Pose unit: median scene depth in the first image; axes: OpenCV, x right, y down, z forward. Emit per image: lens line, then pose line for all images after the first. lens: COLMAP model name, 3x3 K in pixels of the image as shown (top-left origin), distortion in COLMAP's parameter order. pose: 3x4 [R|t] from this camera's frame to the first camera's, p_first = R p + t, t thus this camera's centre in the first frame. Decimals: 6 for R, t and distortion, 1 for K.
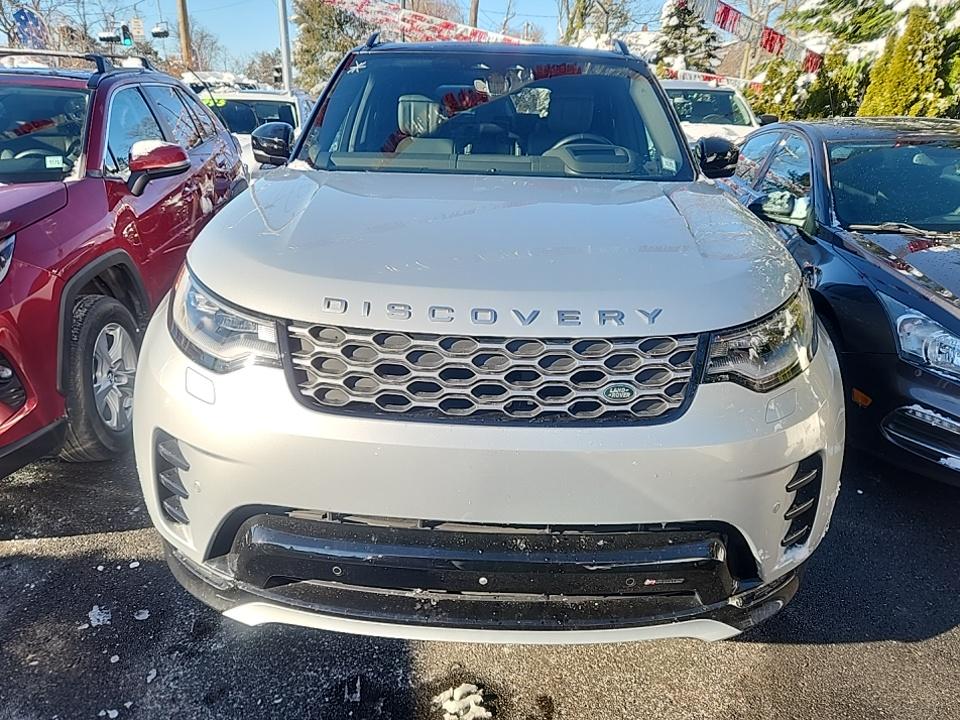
lens RADIAL K [[631.4, 0, 480.0], [0, 631.4, 360.0], [0, 0, 1]] dist [0.007866, -0.003717]
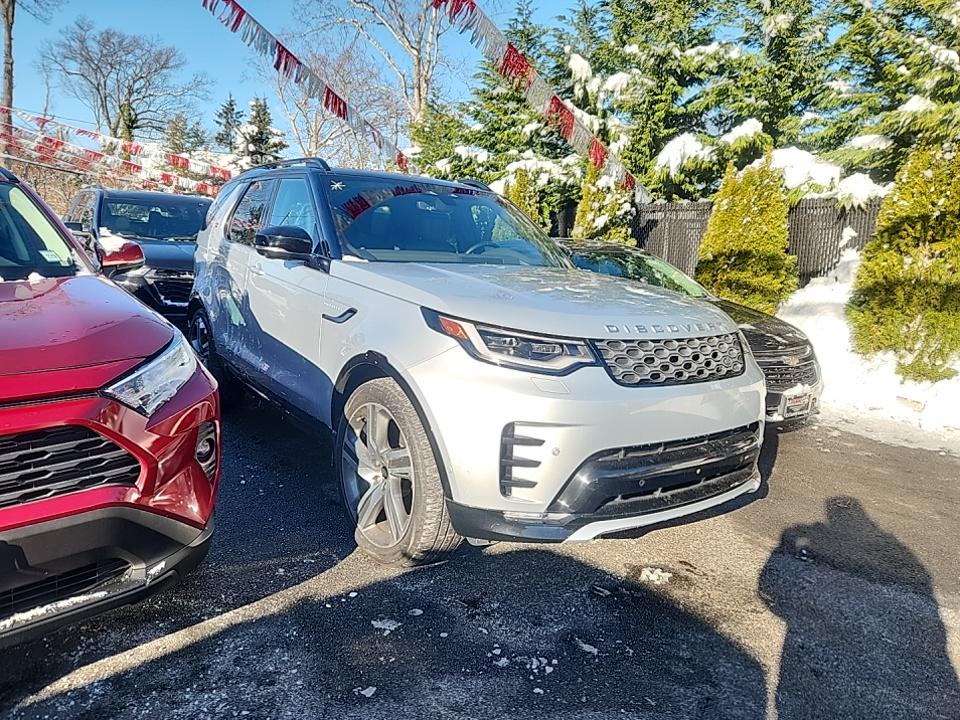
lens RADIAL K [[631.4, 0, 480.0], [0, 631.4, 360.0], [0, 0, 1]] dist [0.007866, -0.003717]
pose [[0.797522, -0.078347, 0.598181, -0.301651], [0.178704, 0.977712, -0.110201, 0.024046], [-0.576215, 0.194786, 0.793748, -0.027735]]
